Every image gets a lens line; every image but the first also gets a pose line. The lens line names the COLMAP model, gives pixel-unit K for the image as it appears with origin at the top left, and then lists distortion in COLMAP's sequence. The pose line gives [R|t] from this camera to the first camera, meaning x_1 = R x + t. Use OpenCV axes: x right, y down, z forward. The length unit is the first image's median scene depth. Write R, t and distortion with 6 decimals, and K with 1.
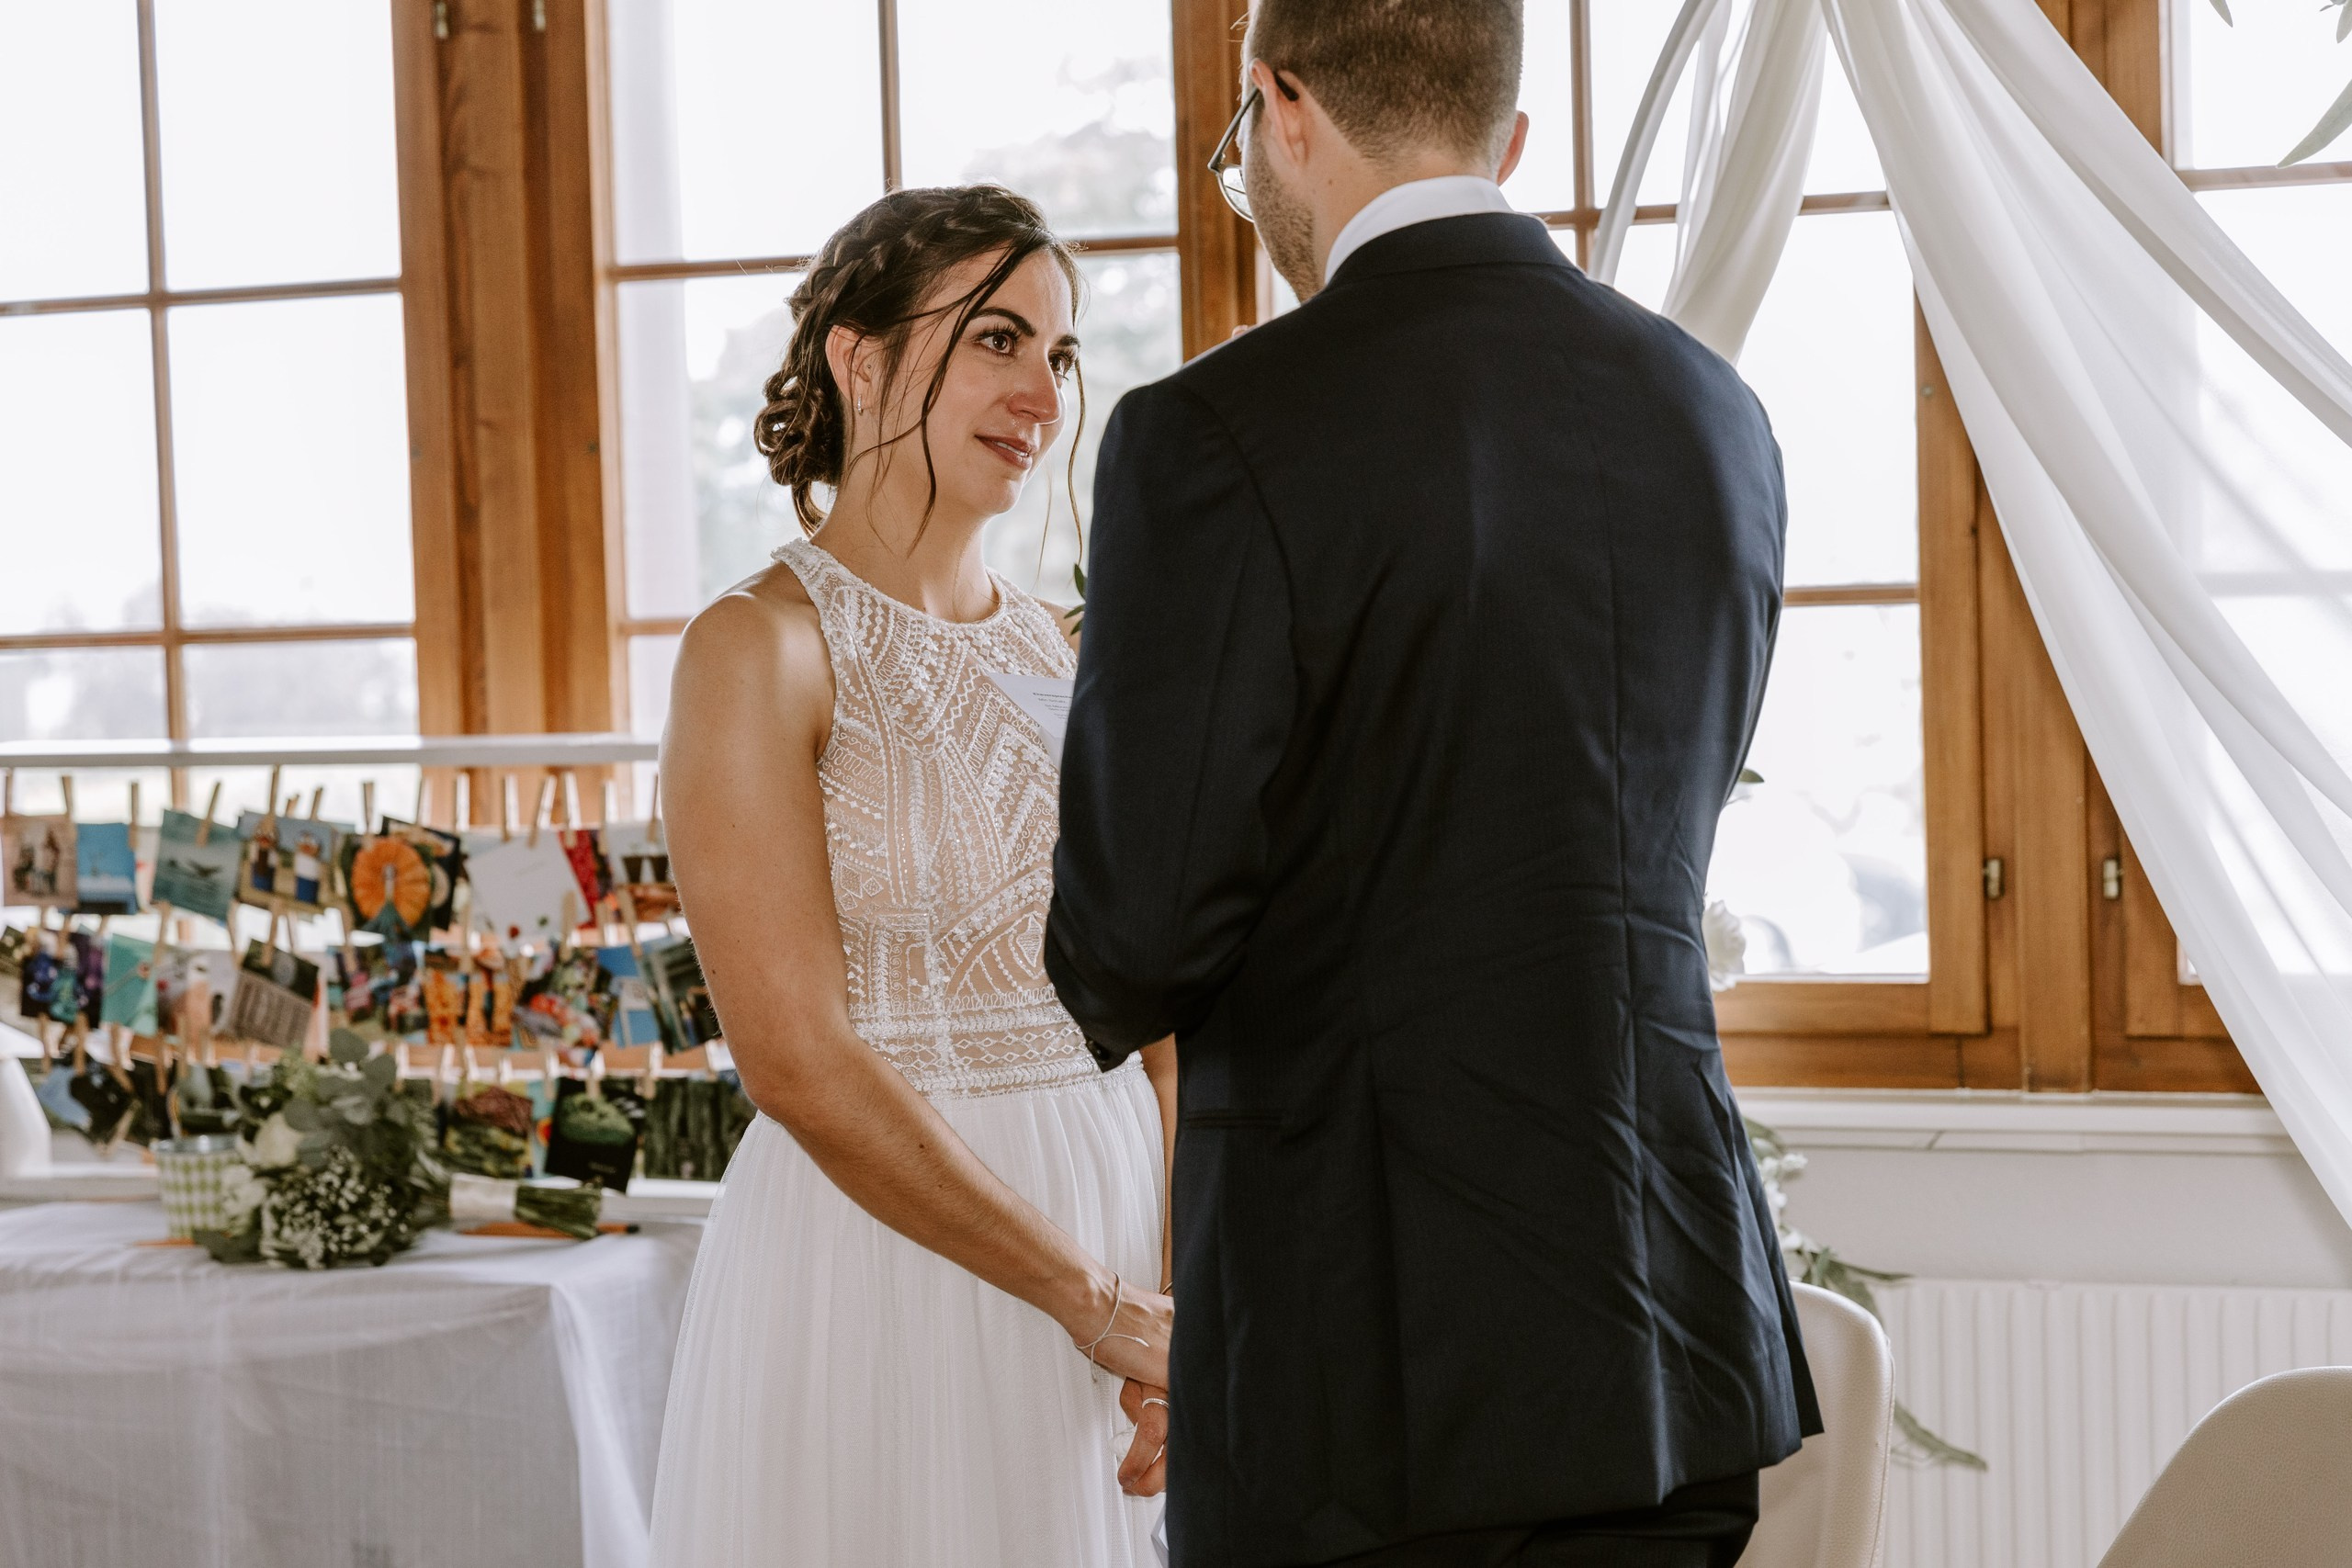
lens RADIAL K [[4530.6, 0, 1176.0], [0, 4530.6, 784.0], [0, 0, 1]] dist [-0.029758, 0.269627]
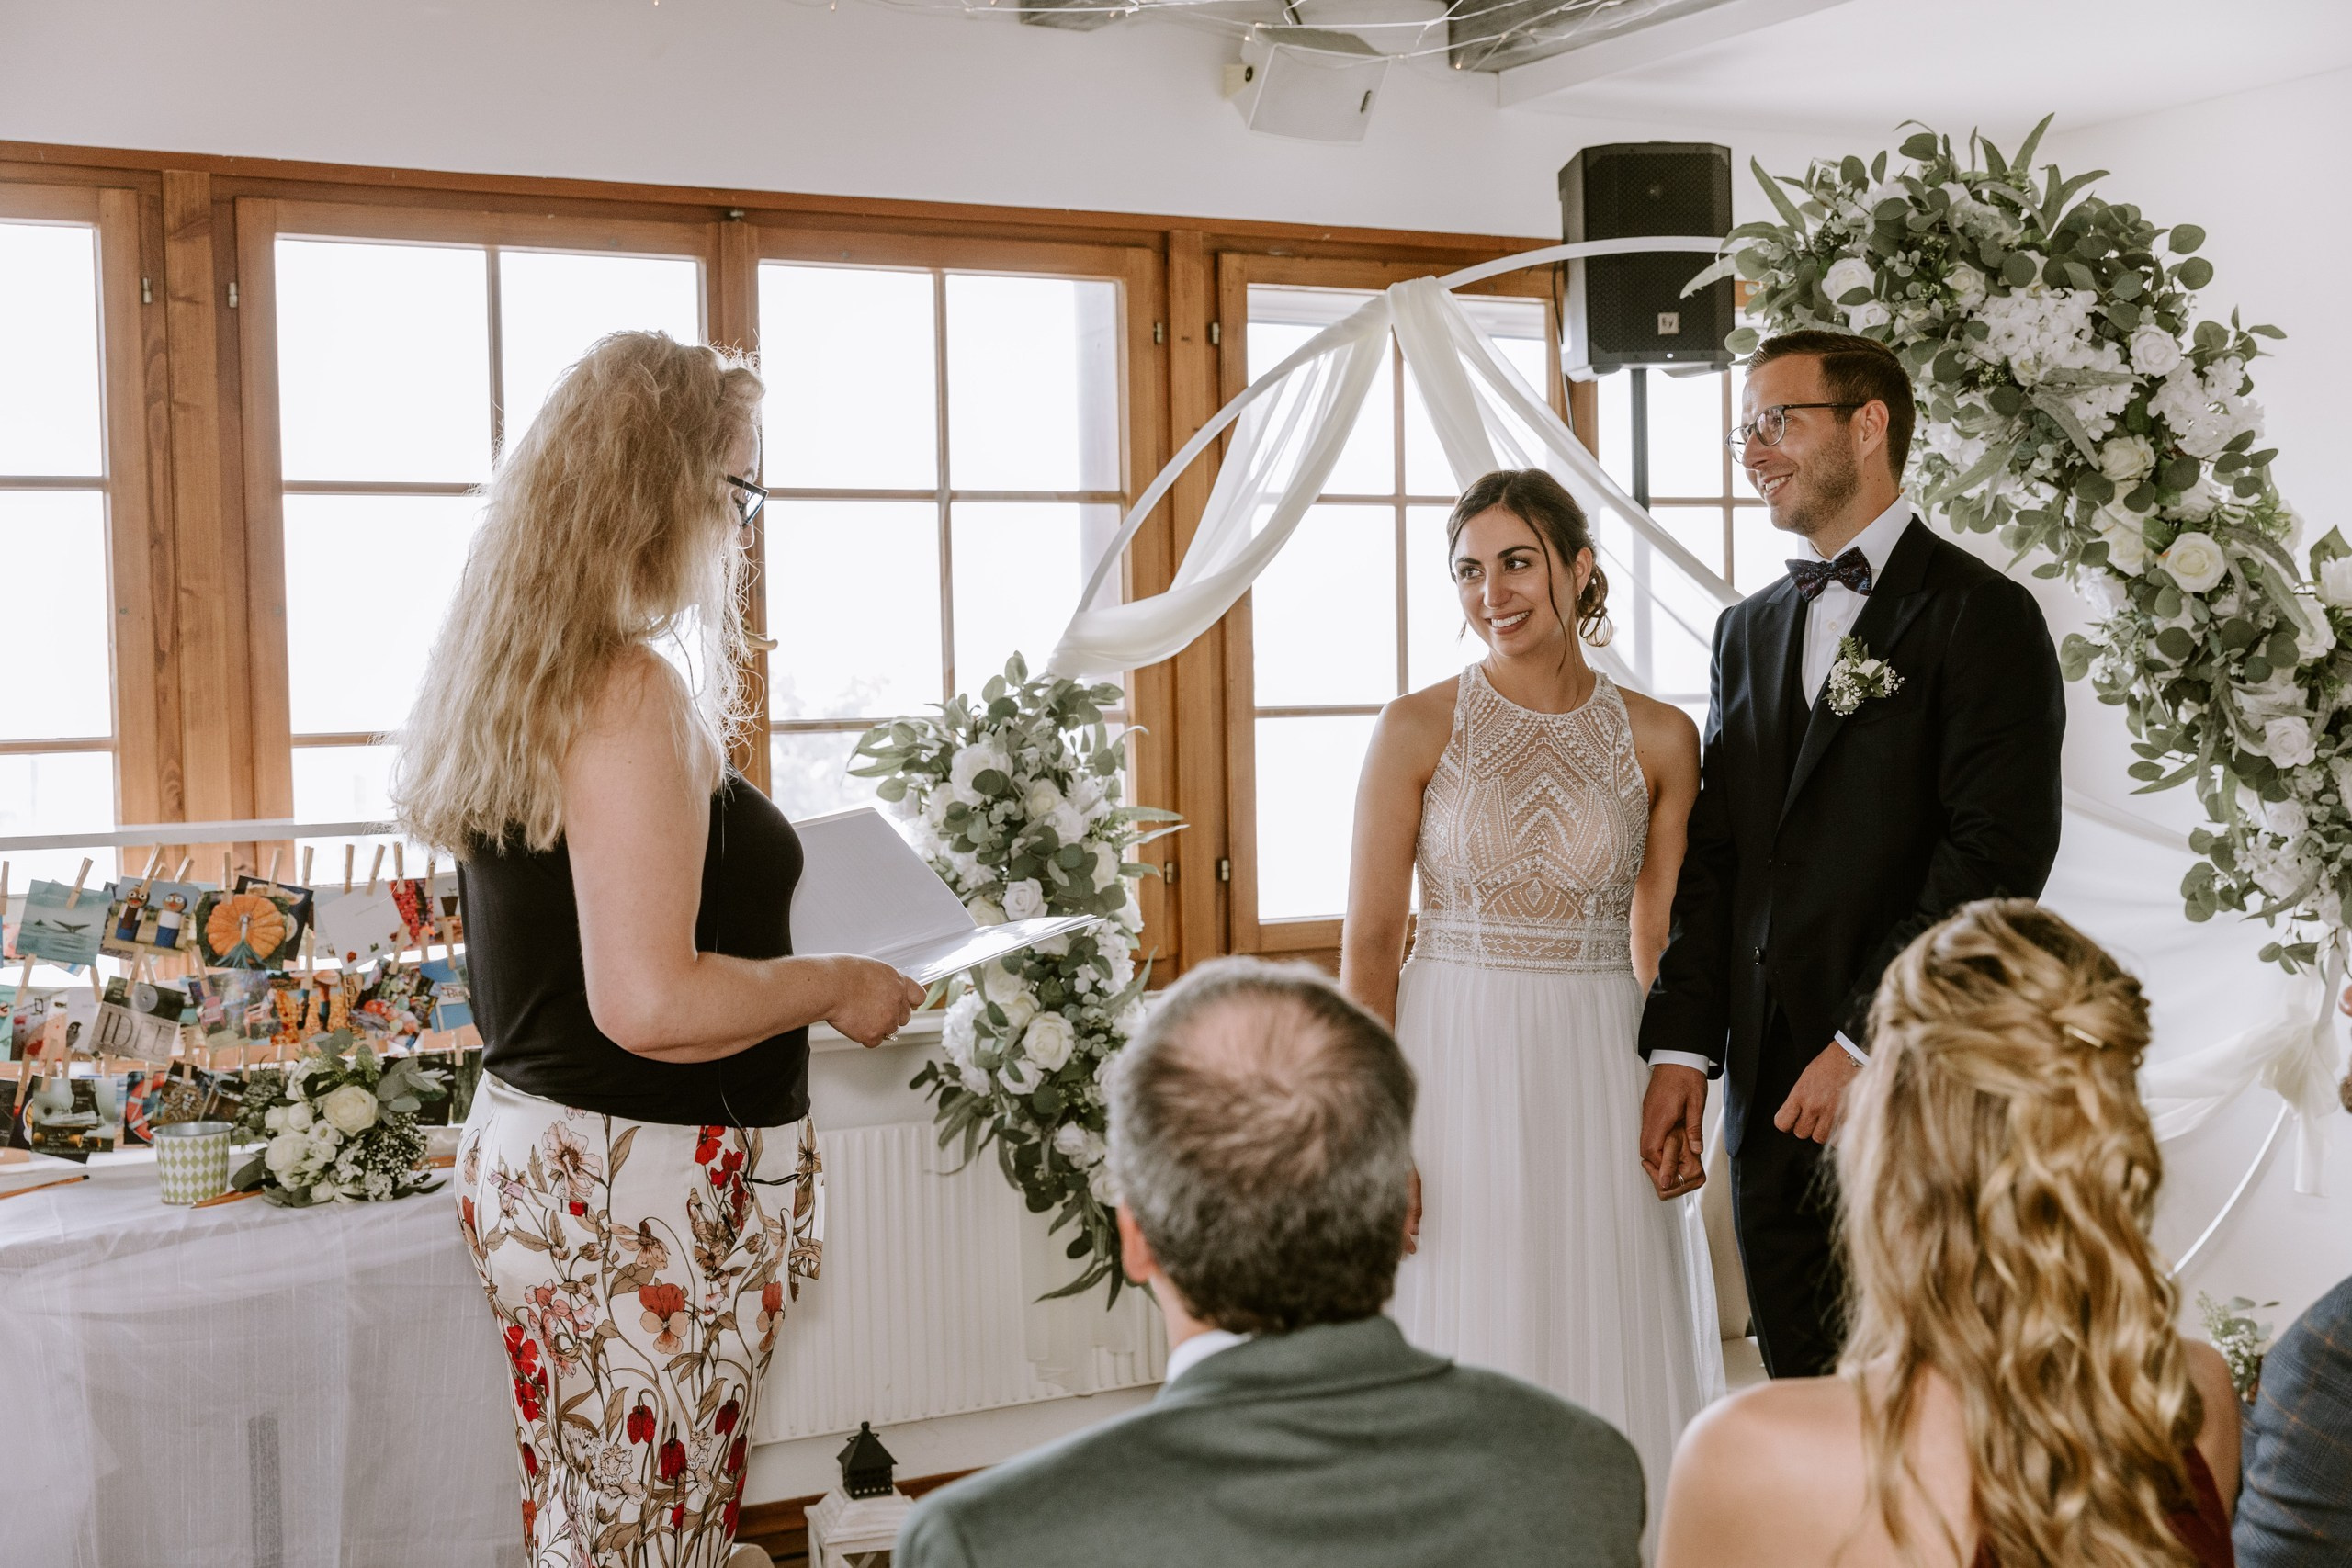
lens RADIAL K [[2891.7, 0, 1176.0], [0, 2891.7, 784.0], [0, 0, 1]] dist [0.009192, -0.037109]
pose [[0.646729, -0.010916, 0.762642, -0.654973], [0.042720, 0.998846, -0.021930, 0.010051], [-0.761523, 0.046763, 0.646449, 0.230226]]
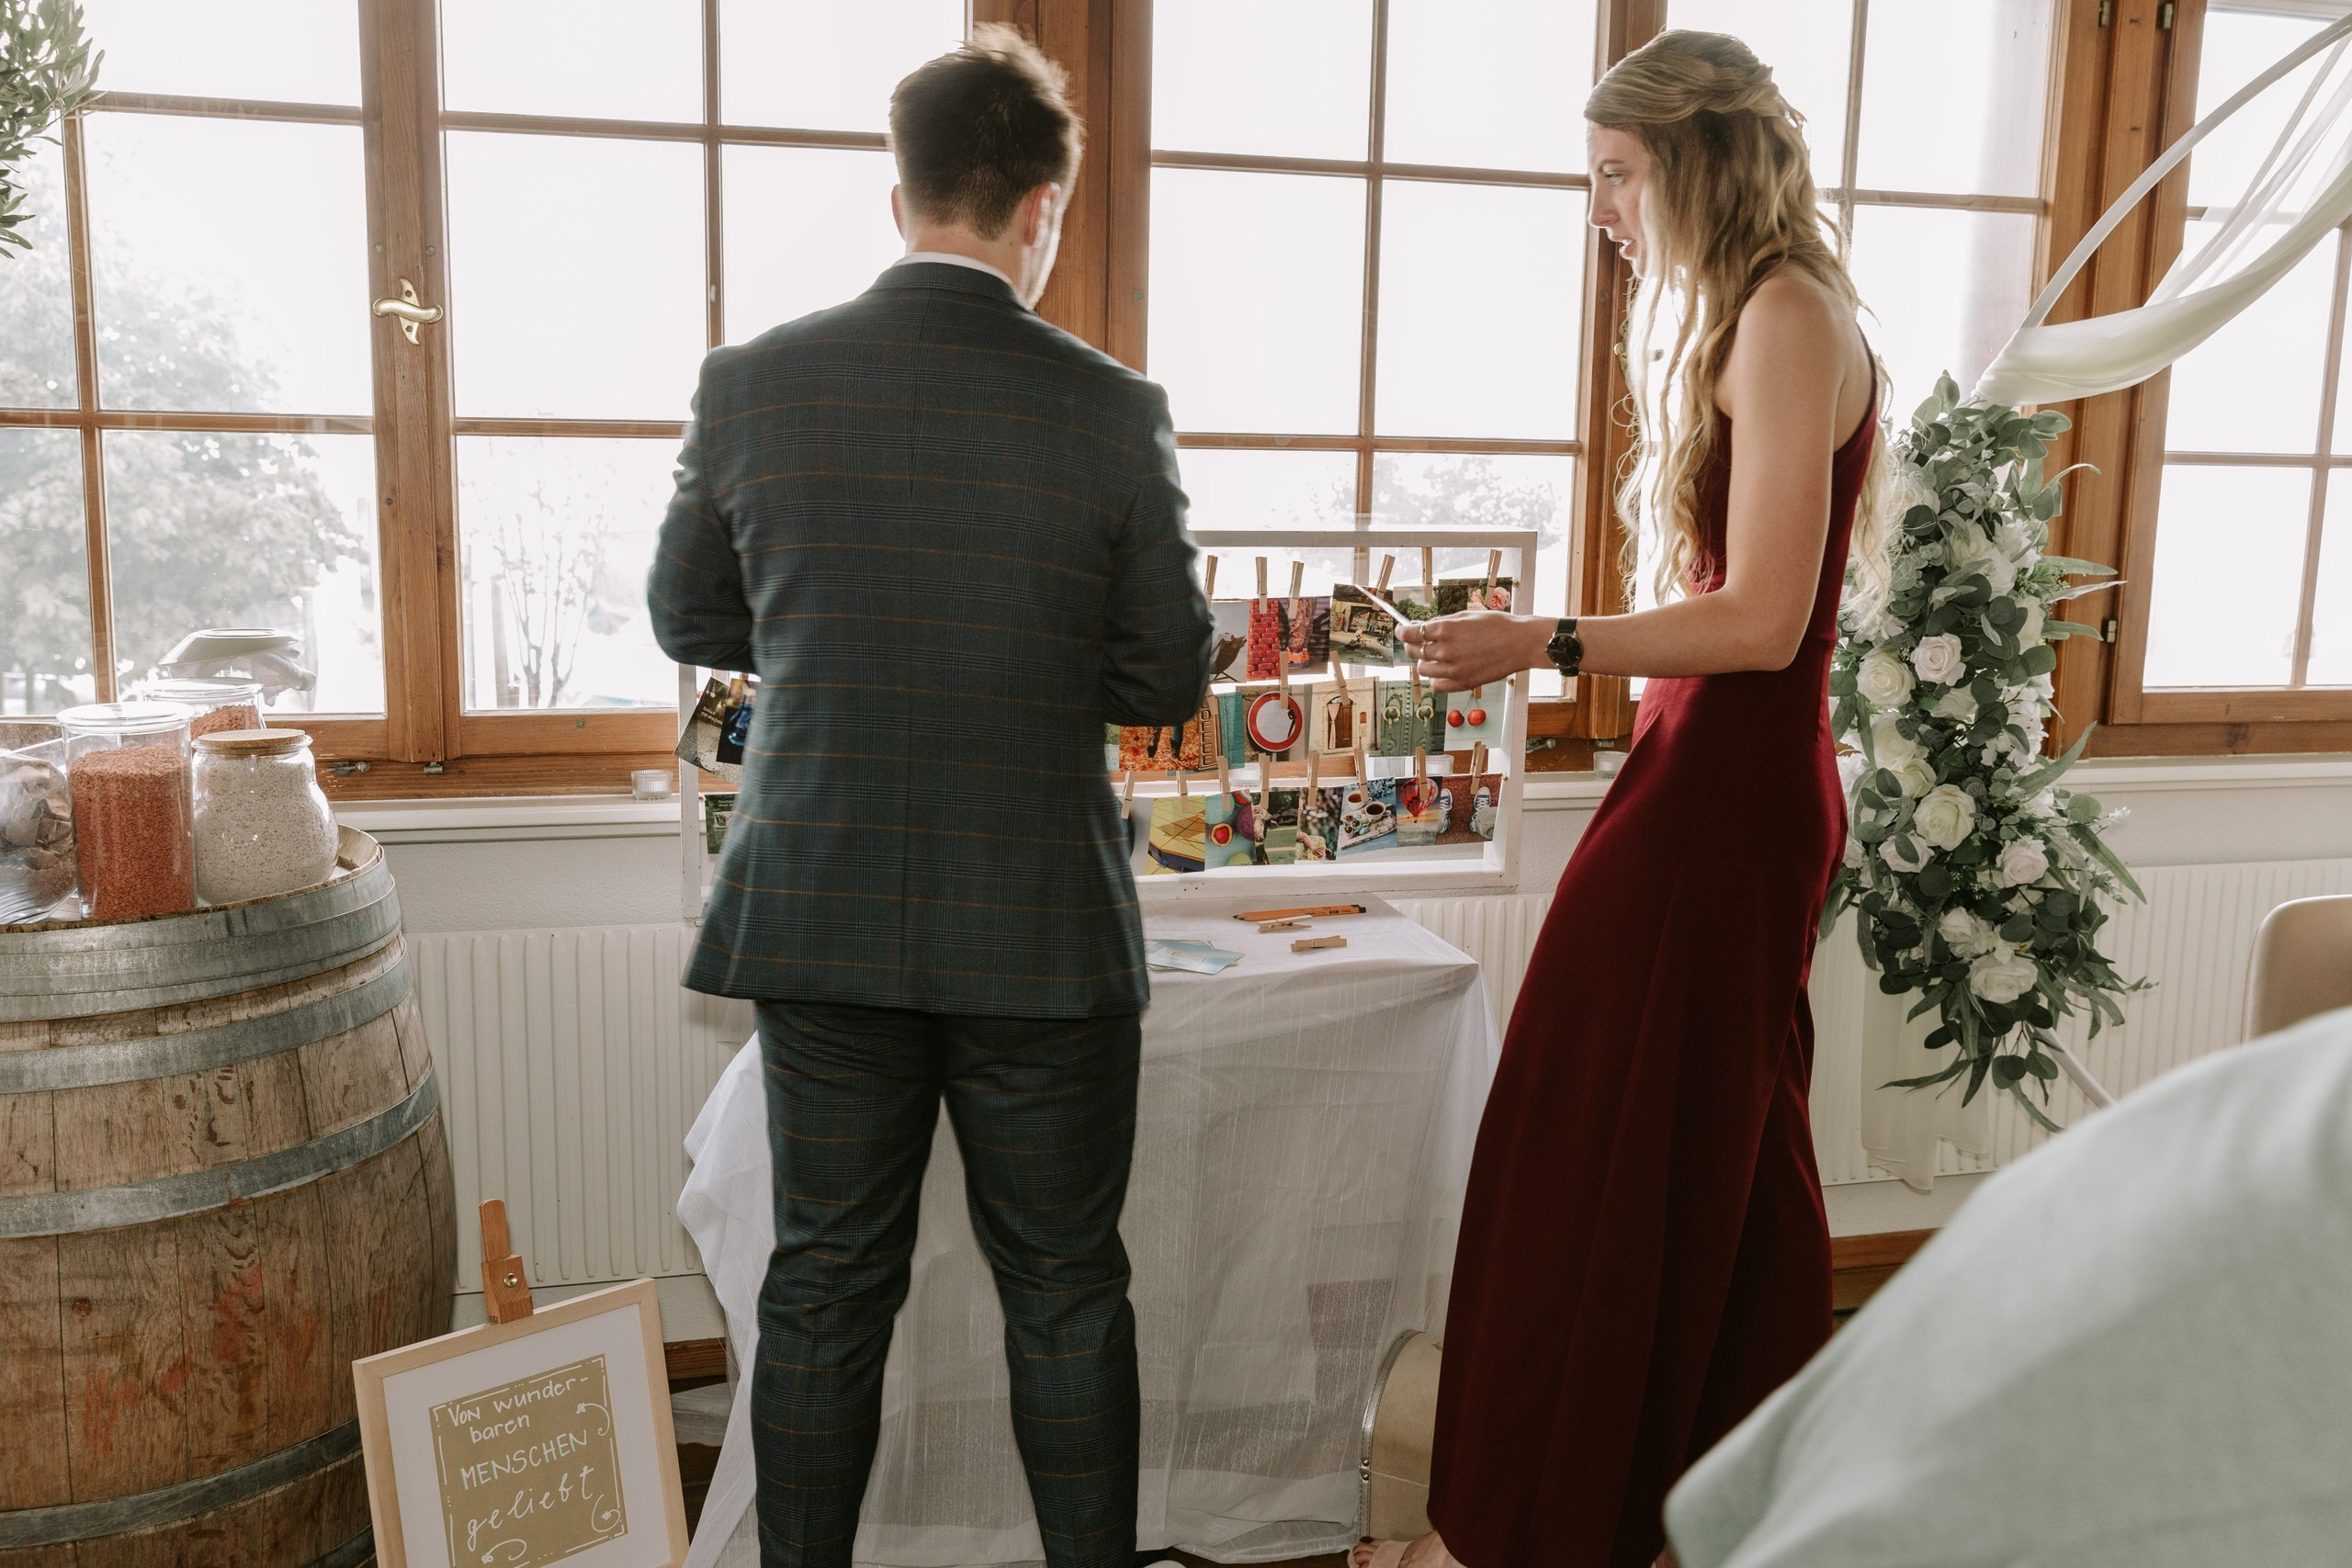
lens RADIAL K [[2150.0, 0, 1176.0], [0, 2150.0, 784.0], [0, 0, 1]] dist [0.003927, -0.008326]
pose [[0.803304, -0.048518, 0.593589, -0.506794], [-0.011470, 0.995231, 0.096868, 0.003670], [-0.595458, -0.084623, 0.798917, 0.522267]]
